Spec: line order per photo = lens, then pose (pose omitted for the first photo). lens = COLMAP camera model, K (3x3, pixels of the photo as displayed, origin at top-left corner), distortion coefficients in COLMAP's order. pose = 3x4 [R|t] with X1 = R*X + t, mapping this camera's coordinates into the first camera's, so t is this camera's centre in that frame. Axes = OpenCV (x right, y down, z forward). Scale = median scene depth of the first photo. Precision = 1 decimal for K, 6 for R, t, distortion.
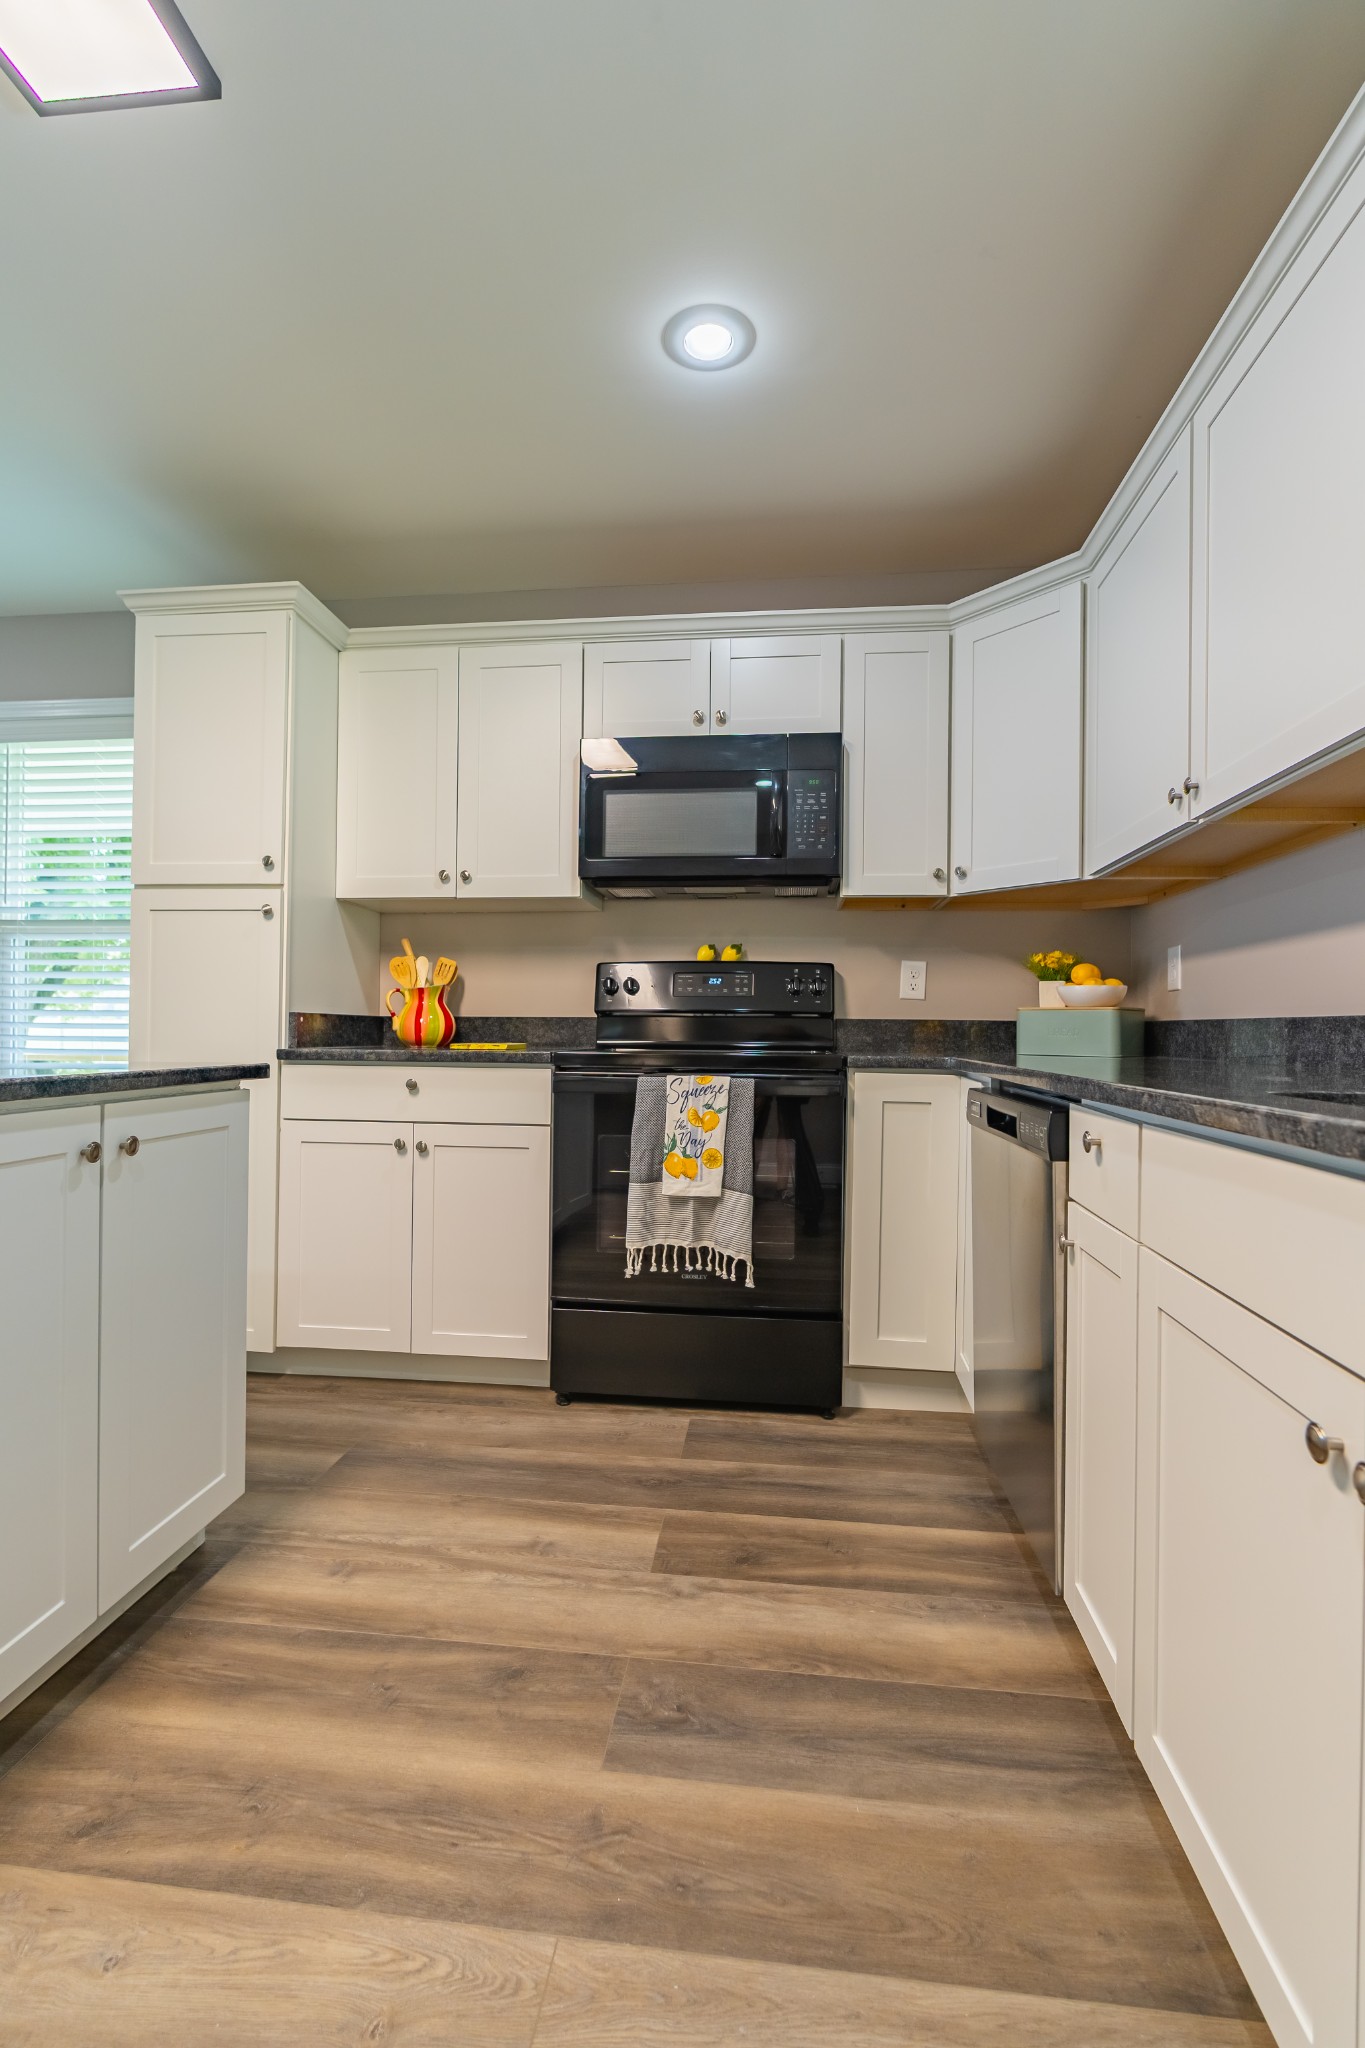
lens RADIAL K [[953.6, 0, 680.2], [0, 953.6, 1012.1], [0, 0, 1]] dist [-0.009996, 0.001711]
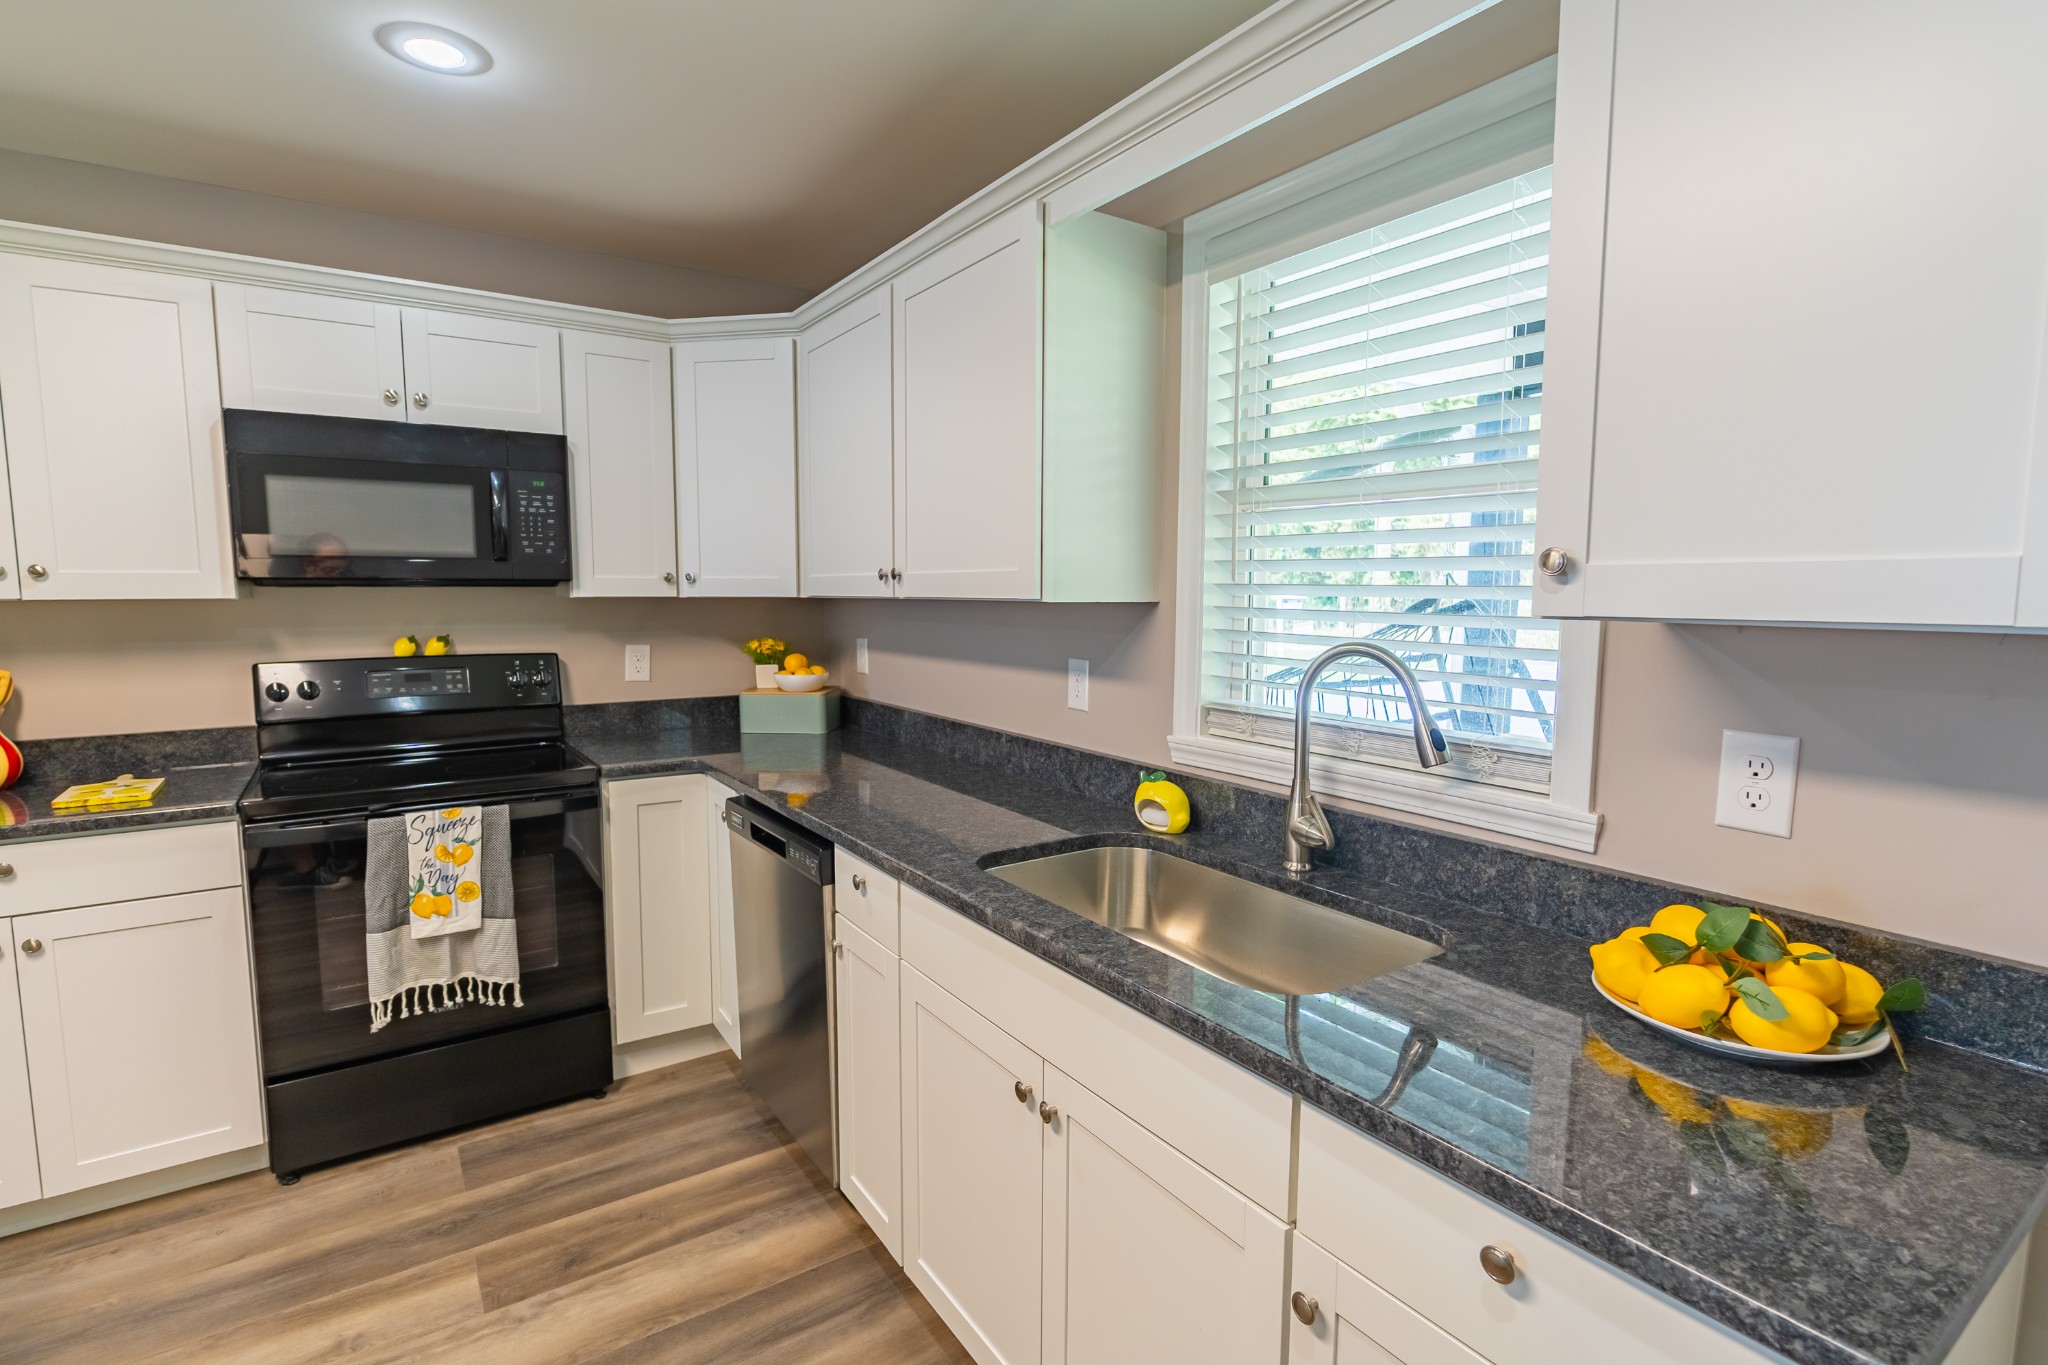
lens RADIAL K [[953.6, 0, 1041.9], [0, 953.6, 677.3], [0, 0, 1]] dist [-0.009996, 0.001711]
pose [[0.752890, -0.064556, 0.654972, -0.148620], [-0.004202, 0.994686, 0.102869, -0.171521], [-0.658133, -0.080201, 0.748618, -0.117437]]
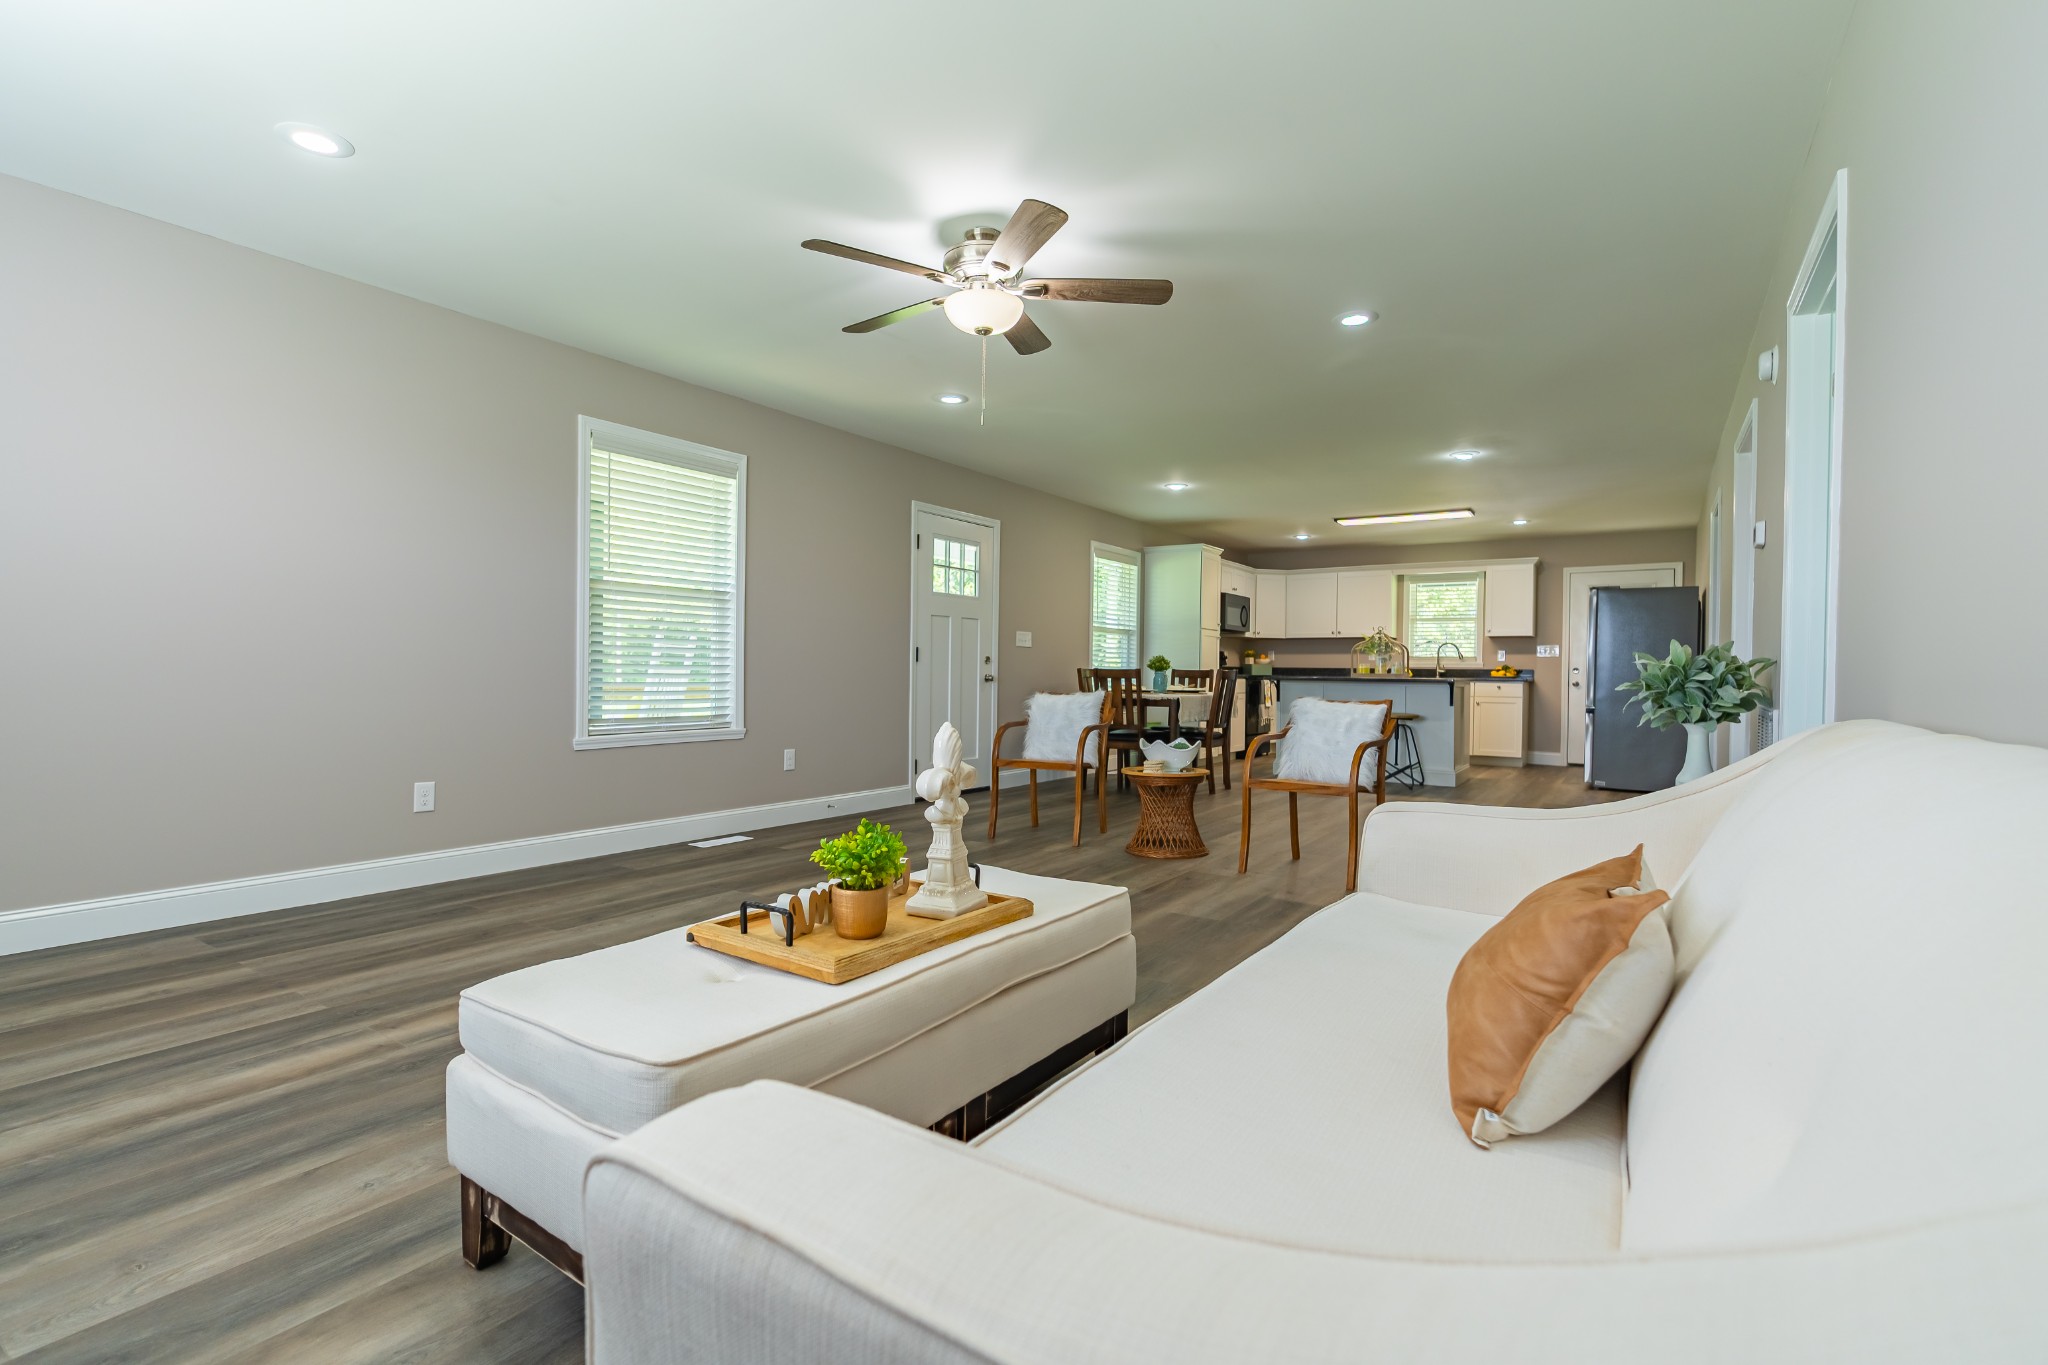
lens RADIAL K [[953.6, 0, 987.9], [0, 953.6, 697.4], [0, 0, 1]] dist [-0.009996, 0.001711]
pose [[0.473527, -0.015399, 0.880645, -4.834529], [-0.022034, 0.999327, 0.029322, 0.058090], [-0.880504, -0.033289, 0.472869, 0.014603]]
